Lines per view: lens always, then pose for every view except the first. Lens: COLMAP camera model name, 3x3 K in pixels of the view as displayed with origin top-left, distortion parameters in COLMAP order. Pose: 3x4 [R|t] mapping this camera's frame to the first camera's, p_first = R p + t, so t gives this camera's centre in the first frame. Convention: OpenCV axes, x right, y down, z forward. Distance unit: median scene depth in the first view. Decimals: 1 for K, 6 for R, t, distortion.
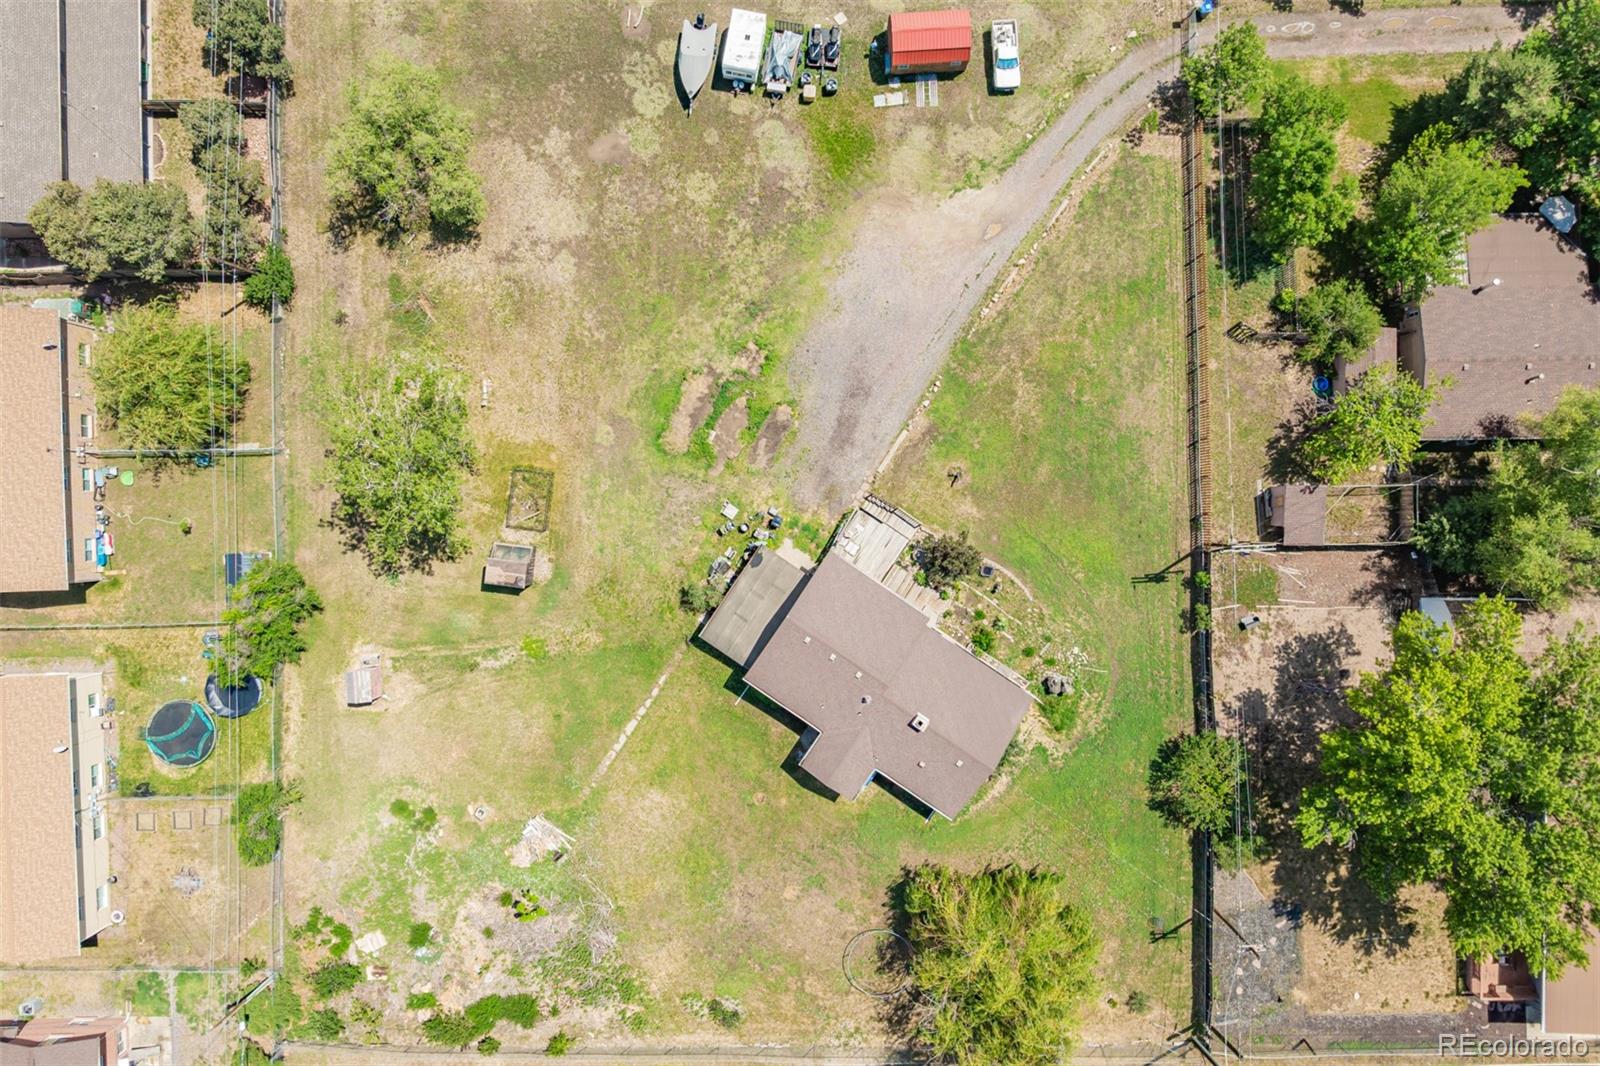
lens RADIAL K [[1127.1, 0, 798.6], [0, 1127.1, 532.3], [0, 0, 1]] dist [-0.039473, -0.001371]
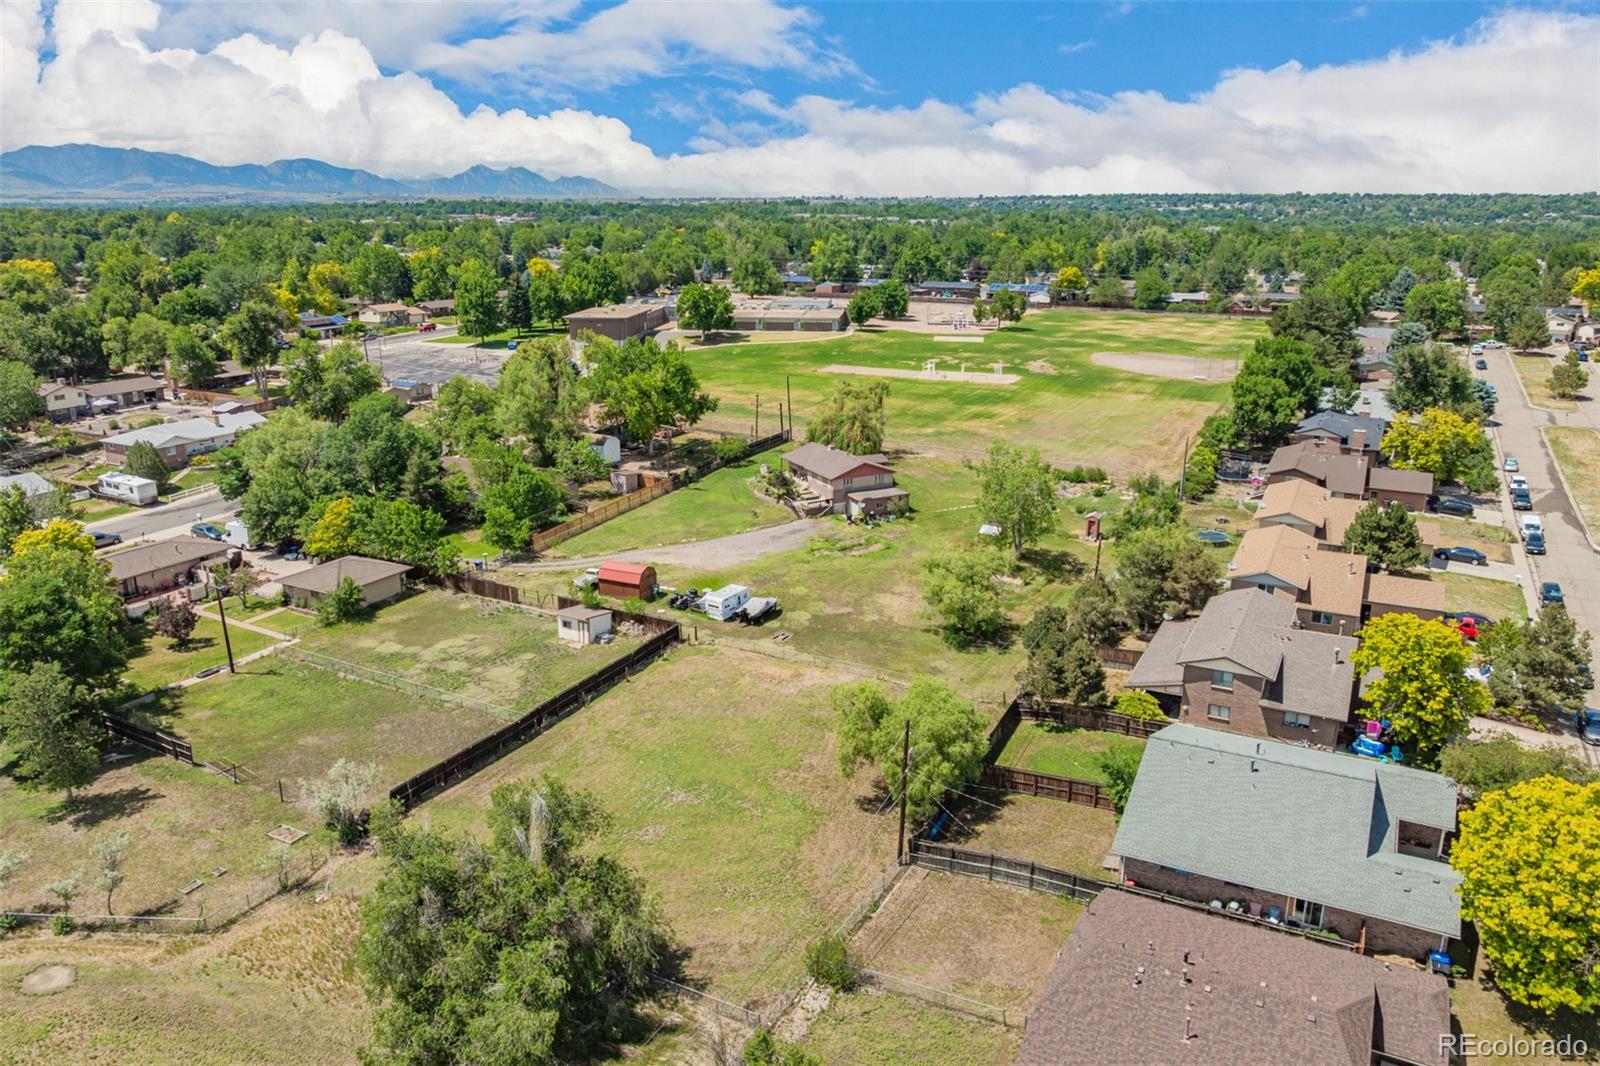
lens RADIAL K [[1127.6, 0, 800.0], [0, 1127.6, 533.0], [0, 0, 1]] dist [-0.033243, -0.004832]
pose [[-0.876926, -0.126082, 0.463793, -0.815111], [0.480461, -0.255195, 0.839067, -1.619631], [0.012566, 0.958634, 0.284364, 0.483906]]
